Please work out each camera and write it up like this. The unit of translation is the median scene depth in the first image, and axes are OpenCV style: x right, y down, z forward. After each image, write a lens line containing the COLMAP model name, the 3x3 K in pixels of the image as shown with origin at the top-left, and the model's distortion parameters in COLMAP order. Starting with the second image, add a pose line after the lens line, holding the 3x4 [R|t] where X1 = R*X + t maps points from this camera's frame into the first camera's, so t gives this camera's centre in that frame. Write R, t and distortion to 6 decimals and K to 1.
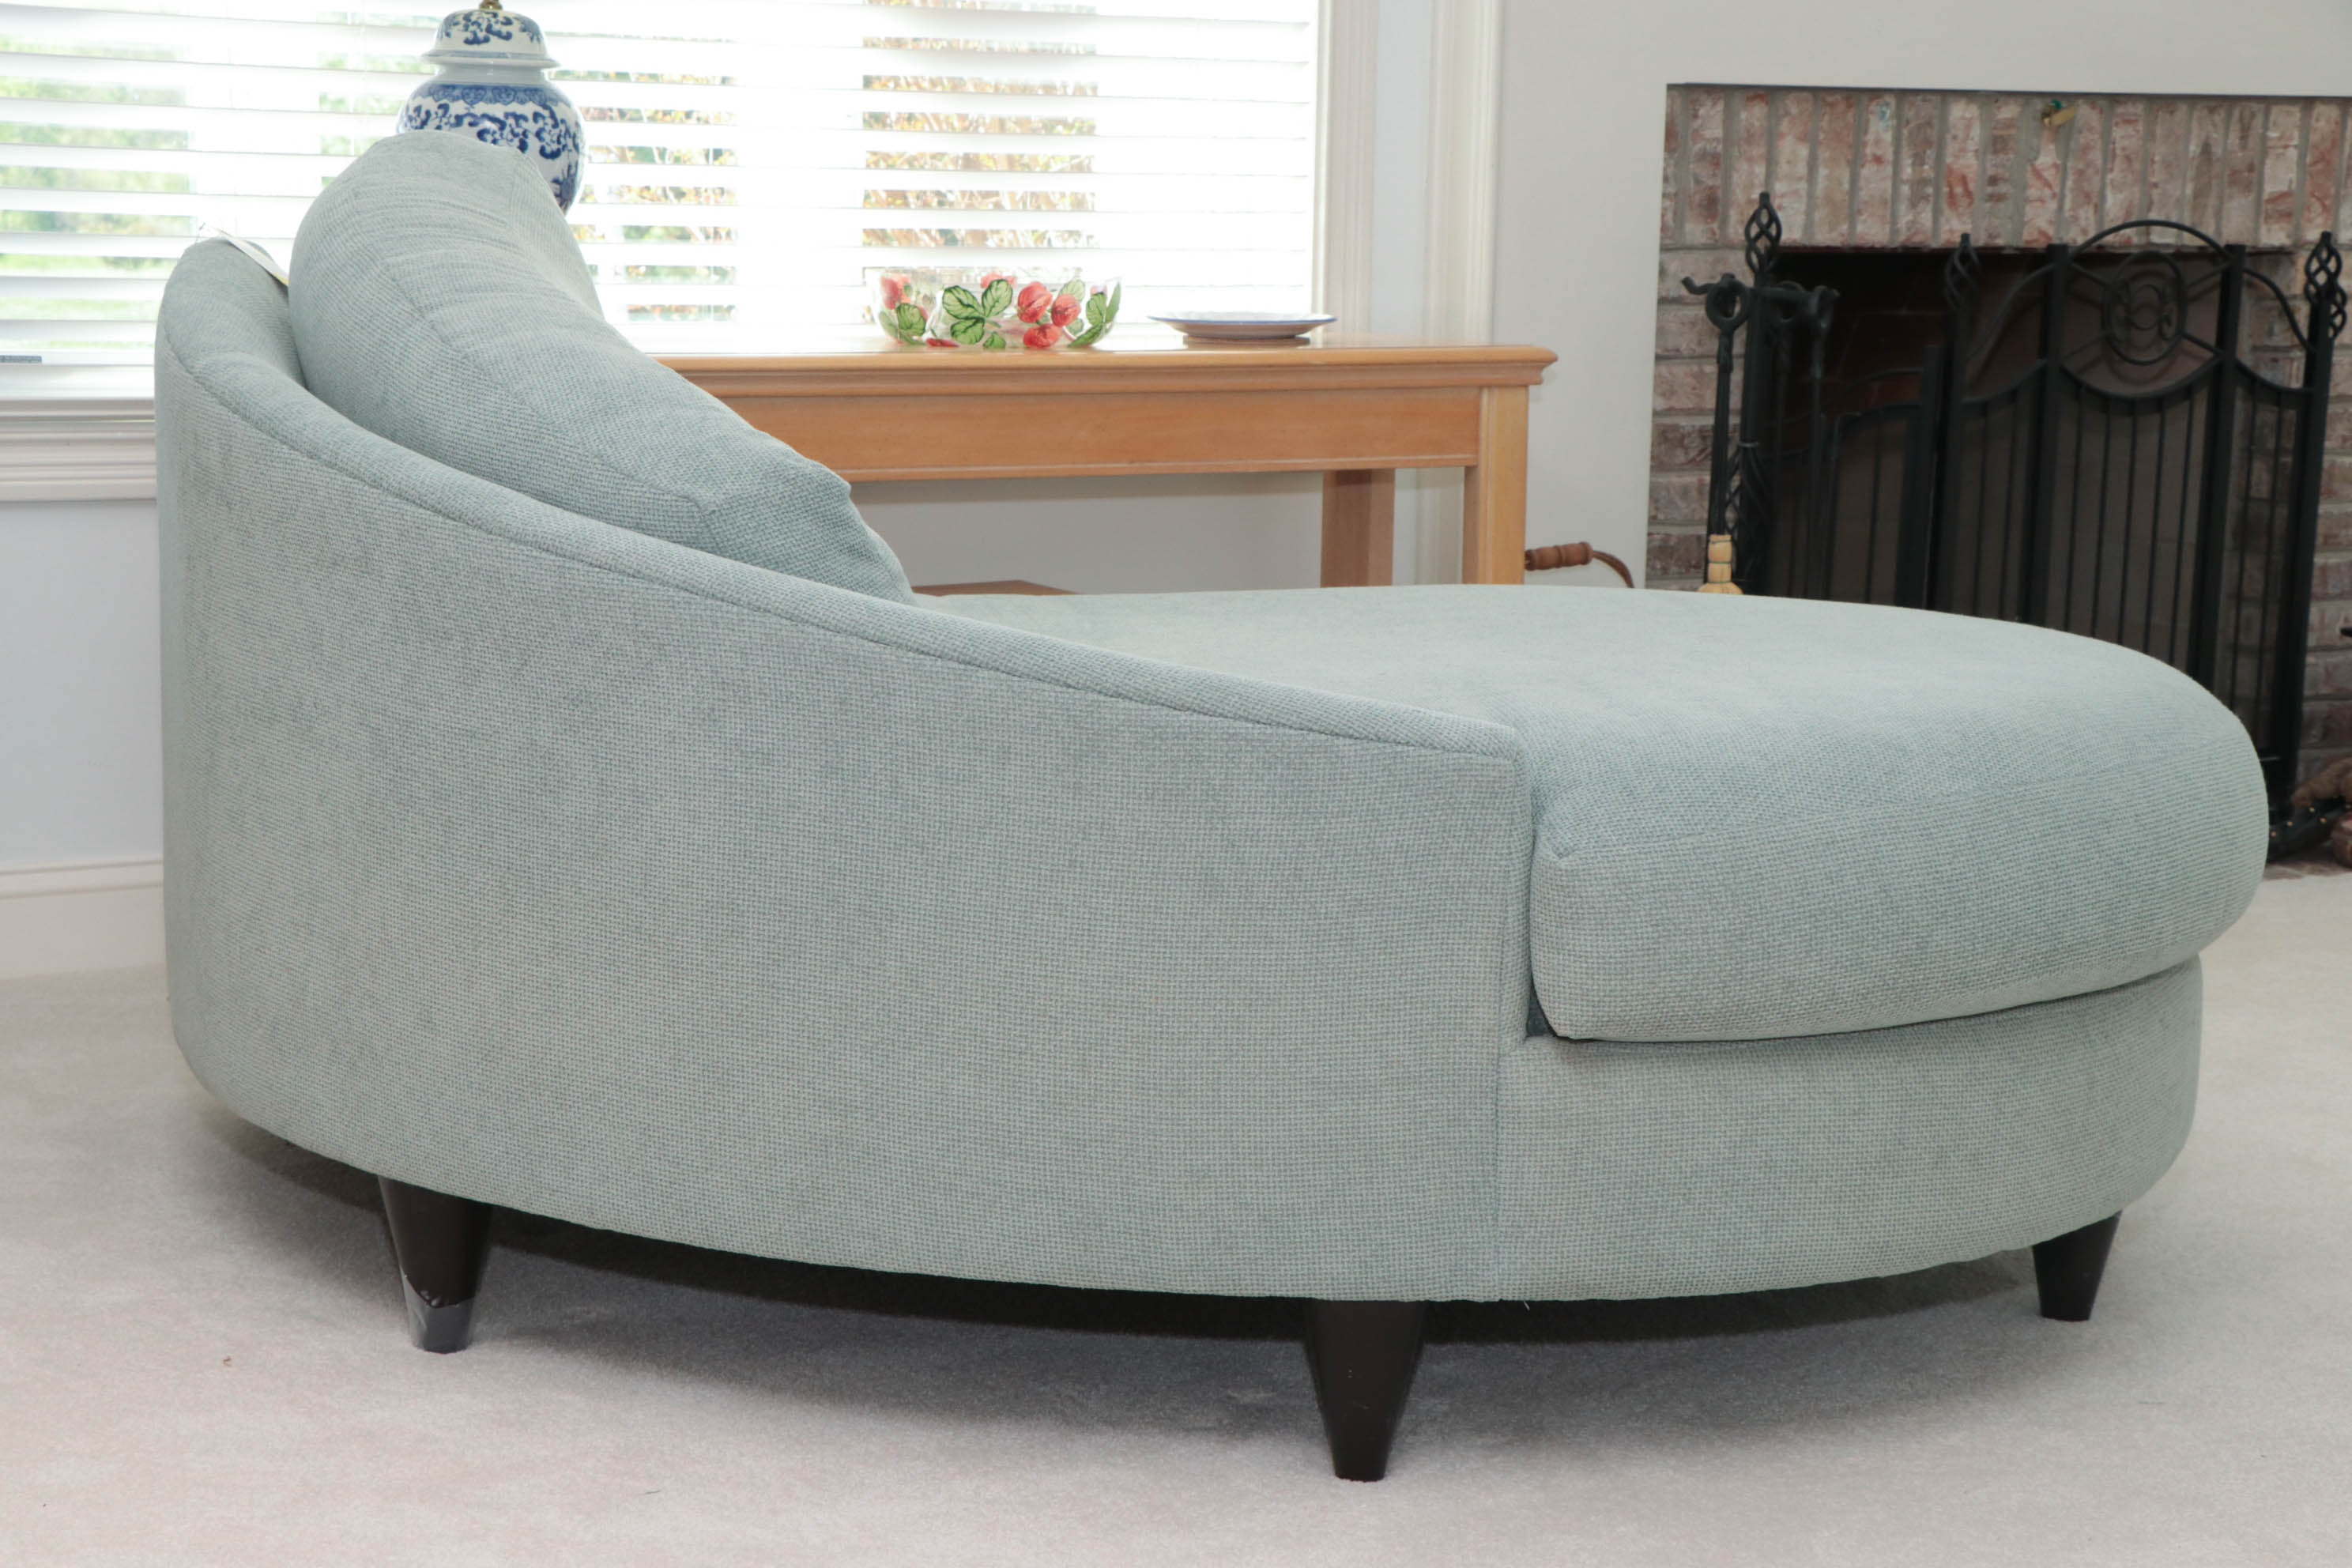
lens RADIAL K [[3873.6, 0, 1125.2], [0, 3873.6, 792.6], [0, 0, 1]] dist [0.049817, 0.929373]
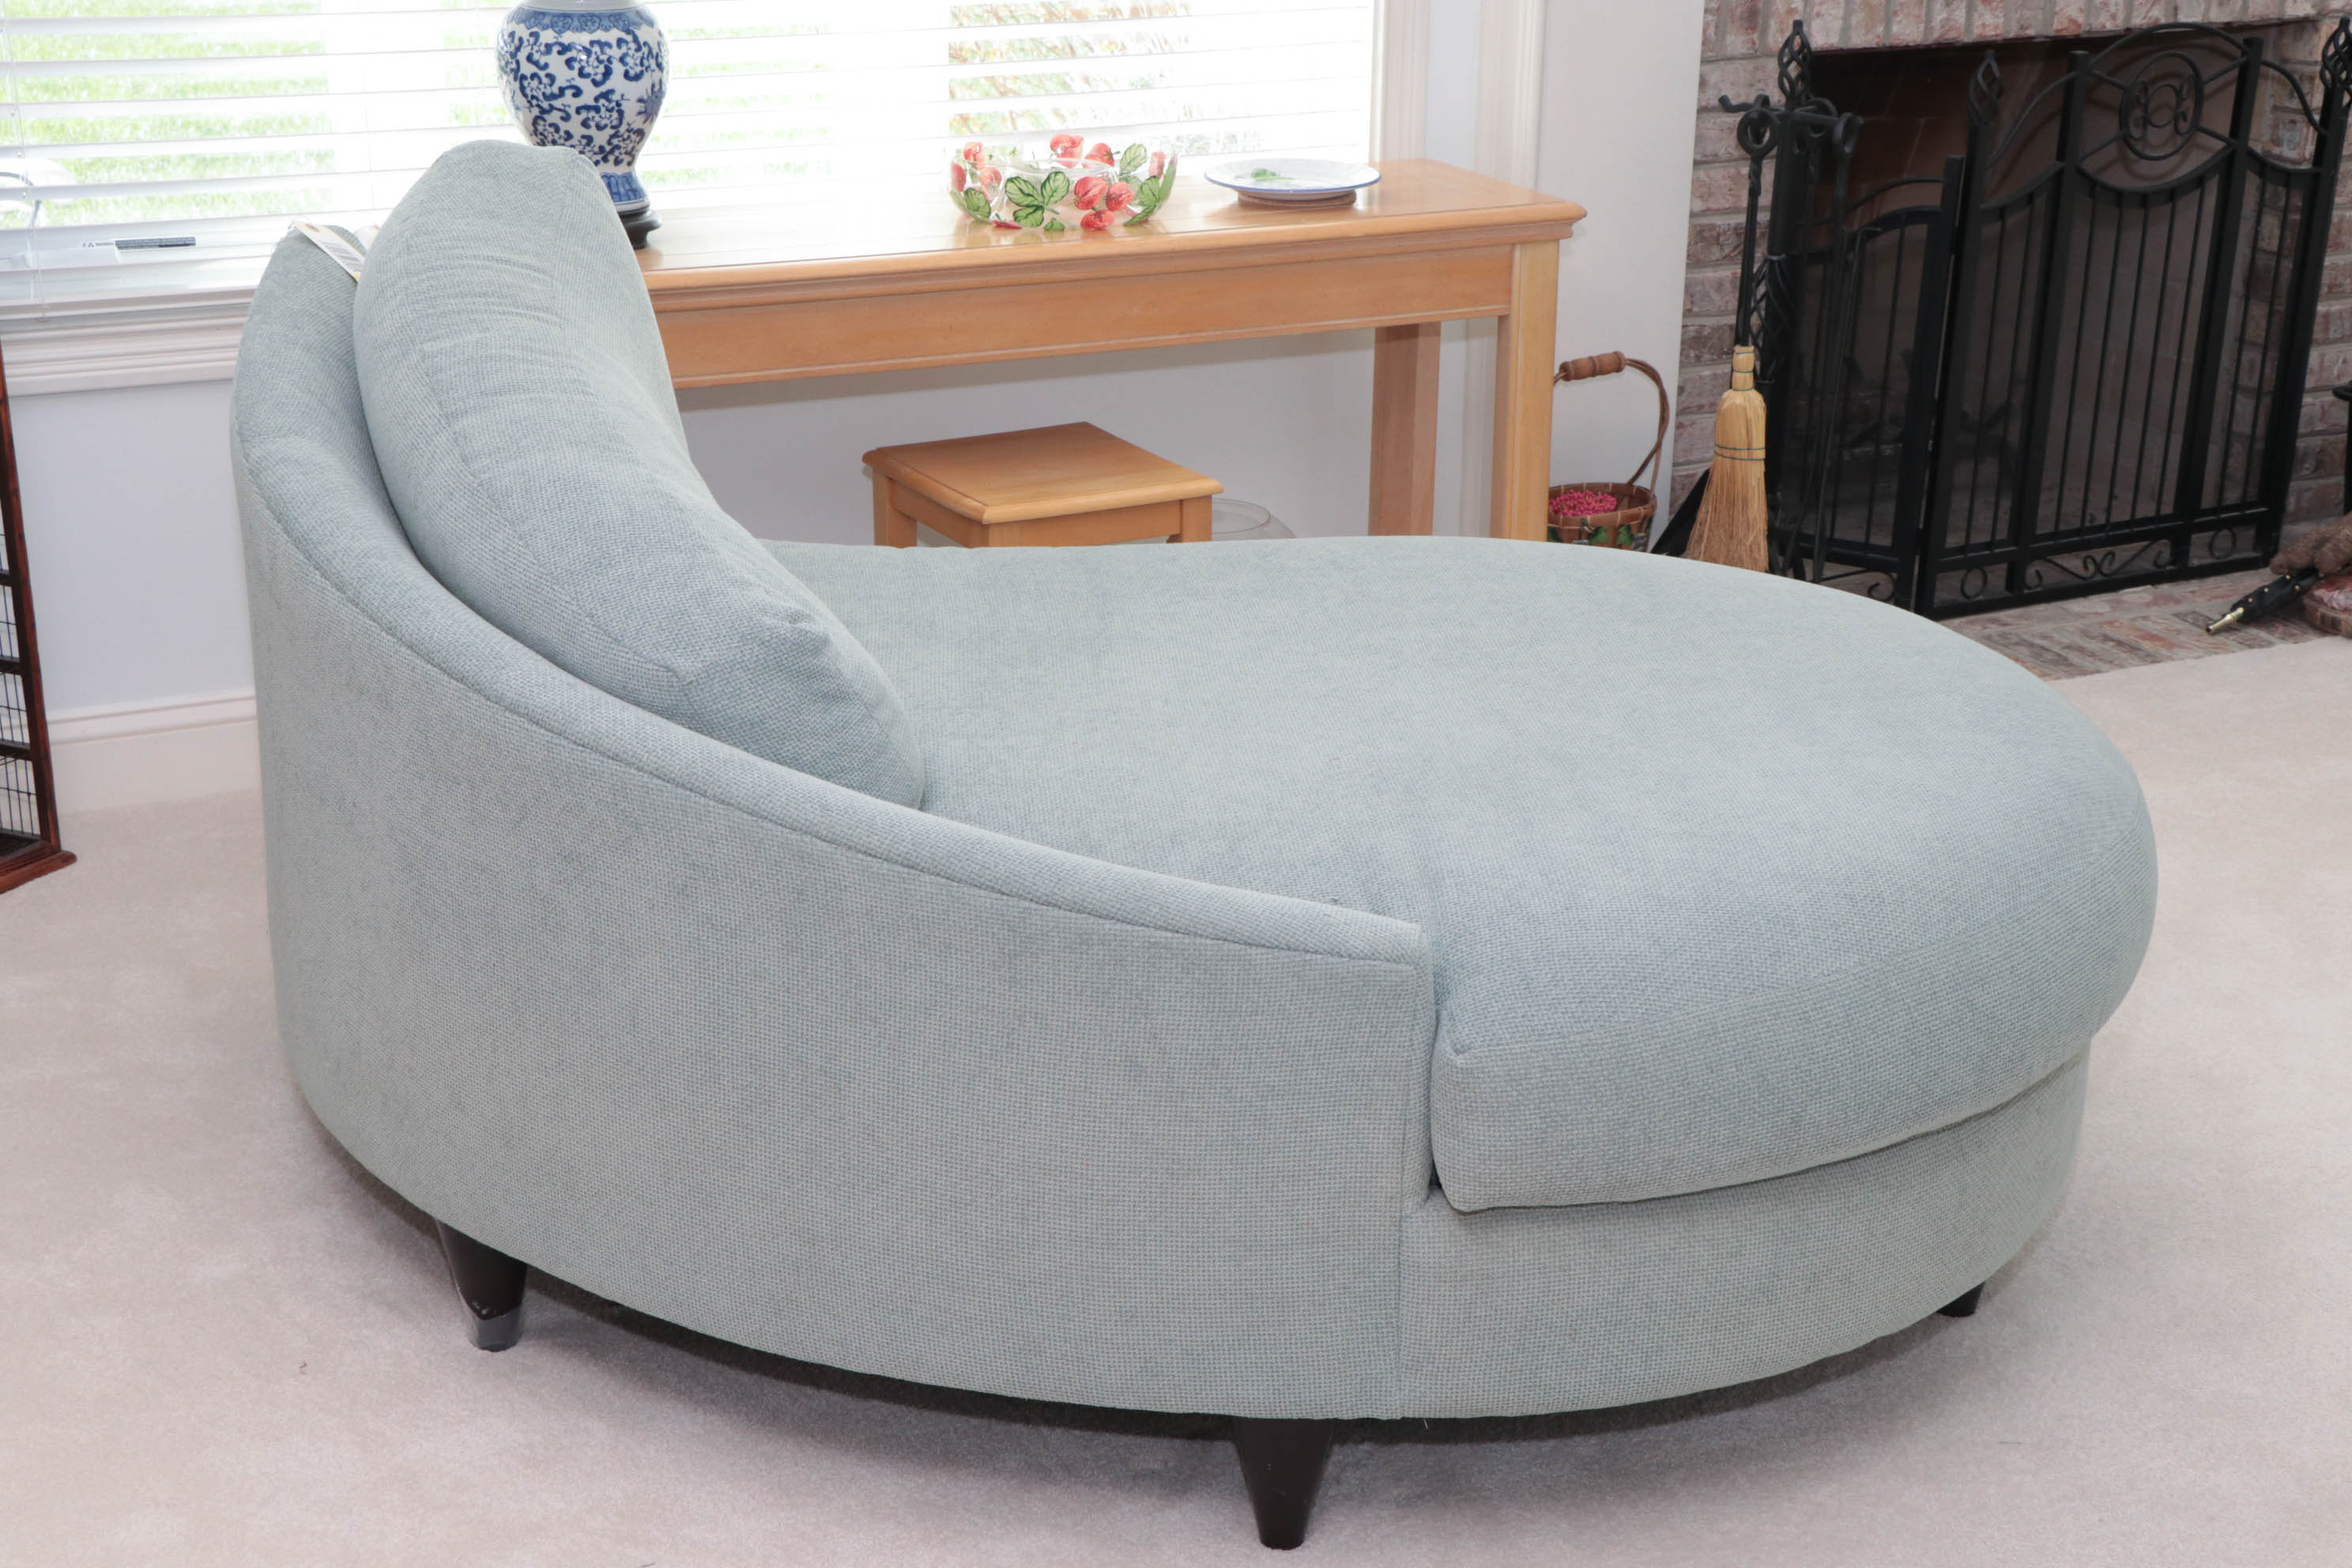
lens RADIAL K [[3359.2, 0, 1133.2], [0, 3359.2, 780.7], [0, 0, 1]] dist [0.009032, 0.547875]
pose [[0.998257, 0.011872, -0.057803, 0.044442], [-0.001167, 0.983335, 0.181798, -0.134775], [0.058998, -0.181414, 0.981636, 0.052358]]
